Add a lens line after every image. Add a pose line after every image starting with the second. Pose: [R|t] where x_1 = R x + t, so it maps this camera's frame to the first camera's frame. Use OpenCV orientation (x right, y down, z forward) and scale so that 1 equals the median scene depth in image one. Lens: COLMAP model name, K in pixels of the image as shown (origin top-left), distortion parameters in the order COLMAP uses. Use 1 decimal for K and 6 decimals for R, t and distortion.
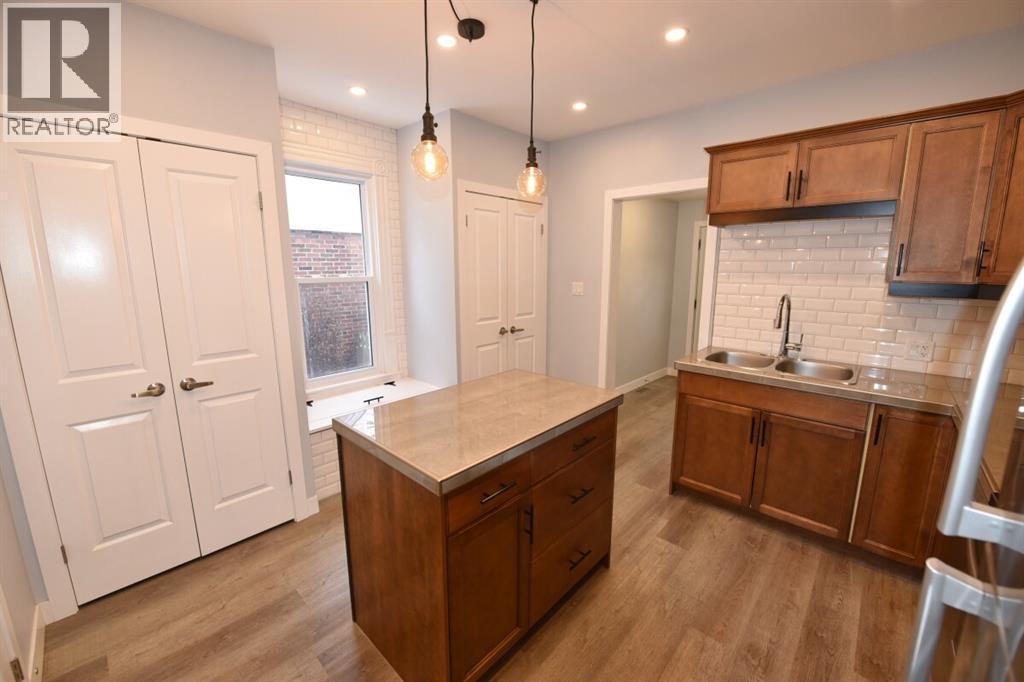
lens RADIAL K [[406.9, 0, 514.5], [0, 406.9, 339.2], [0, 0, 1]] dist [-0.013930, -0.004025]
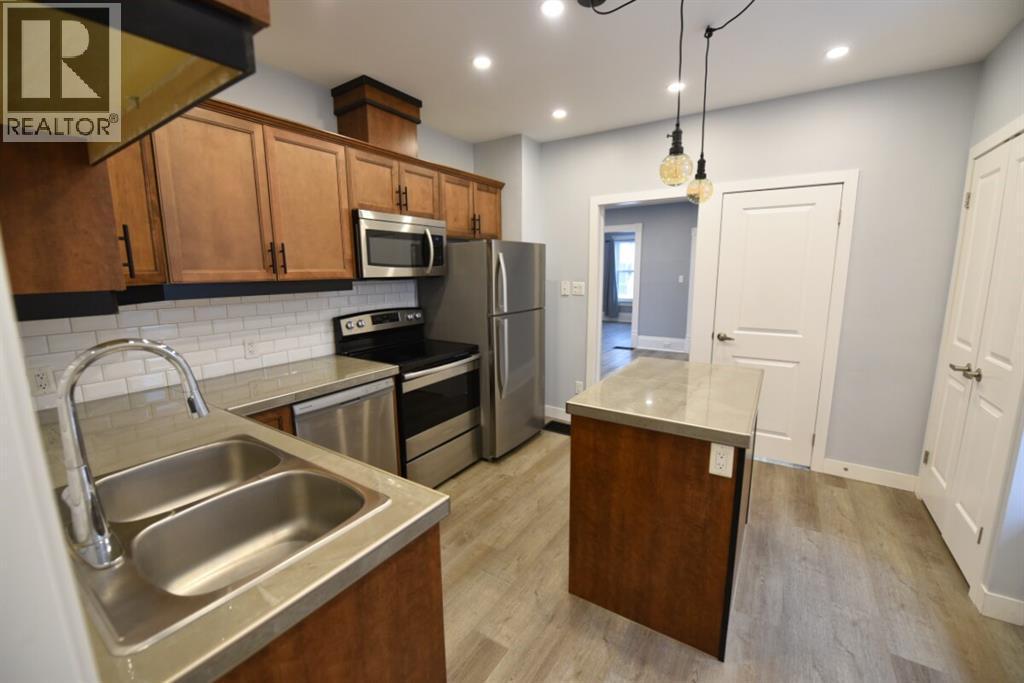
lens RADIAL K [[412.7, 0, 512.8], [0, 412.7, 339.8], [0, 0, 1]] dist [-0.019218, -0.000678]
pose [[-0.986474, 0.038700, -0.159282, 0.435841], [-0.017373, 0.941571, 0.336365, -0.251641], [0.162993, 0.334583, -0.928164, 1.482645]]
